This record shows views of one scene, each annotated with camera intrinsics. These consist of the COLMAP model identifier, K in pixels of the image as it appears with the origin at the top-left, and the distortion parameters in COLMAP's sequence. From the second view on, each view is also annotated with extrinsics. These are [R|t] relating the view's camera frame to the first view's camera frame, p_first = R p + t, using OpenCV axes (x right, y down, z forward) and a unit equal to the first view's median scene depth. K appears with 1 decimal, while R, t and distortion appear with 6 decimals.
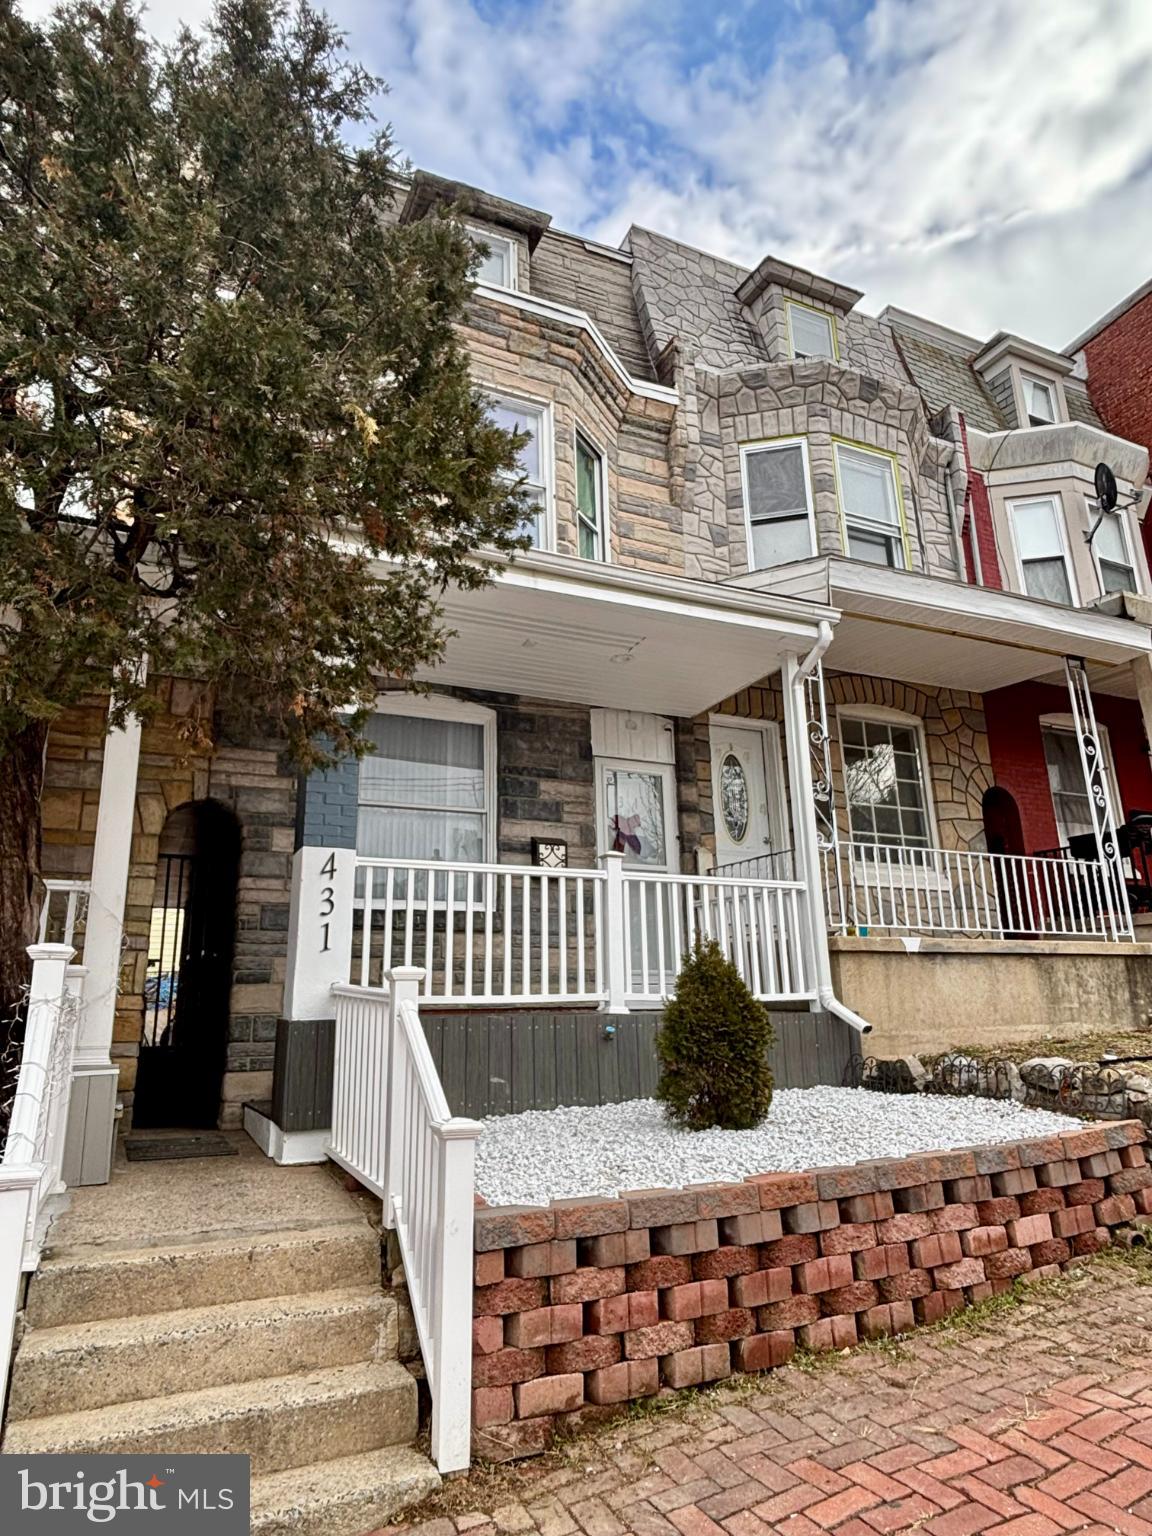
lens RADIAL K [[954.7, 0, 576.9], [0, 954.7, 765.7], [0, 0, 1]] dist [0.013053, -0.022155]
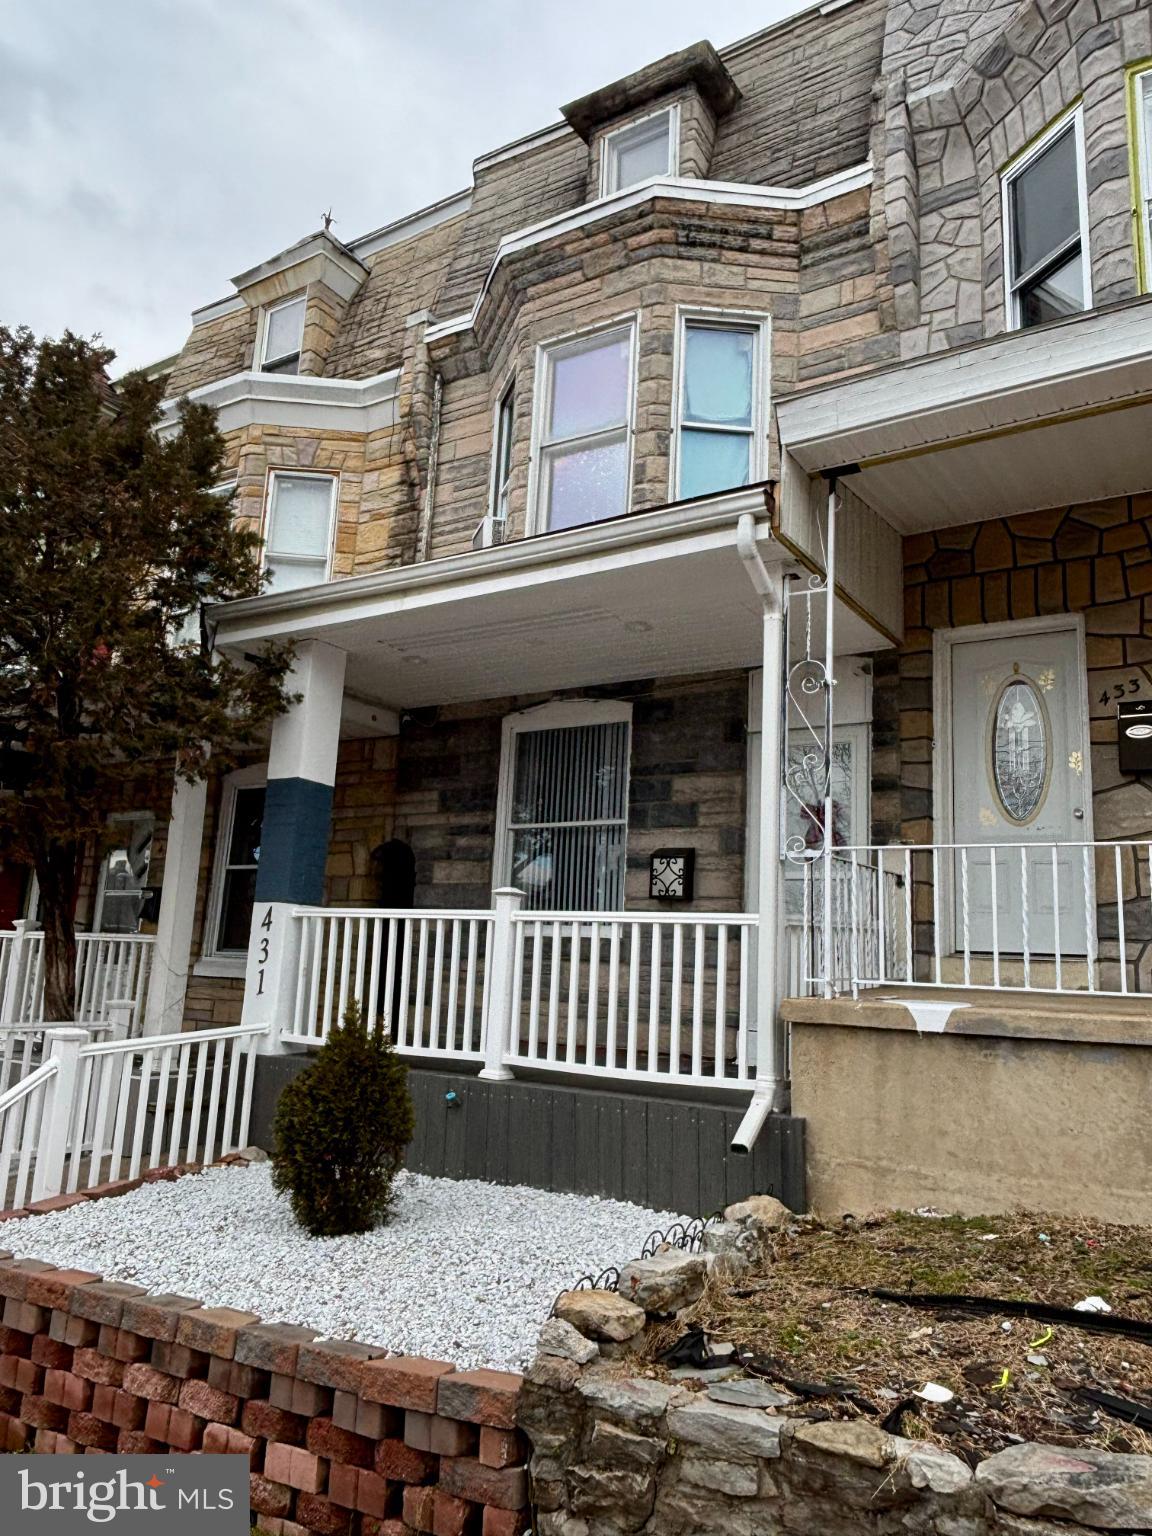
lens RADIAL K [[1078.6, 0, 582.5], [0, 1078.6, 770.6], [0, 0, 1]] dist [0.004933, -0.016539]
pose [[0.533341, -0.108676, -0.838890, 0.785672], [0.170890, 0.985107, -0.018972, 0.014665], [0.828459, -0.133240, 0.543970, 0.480772]]
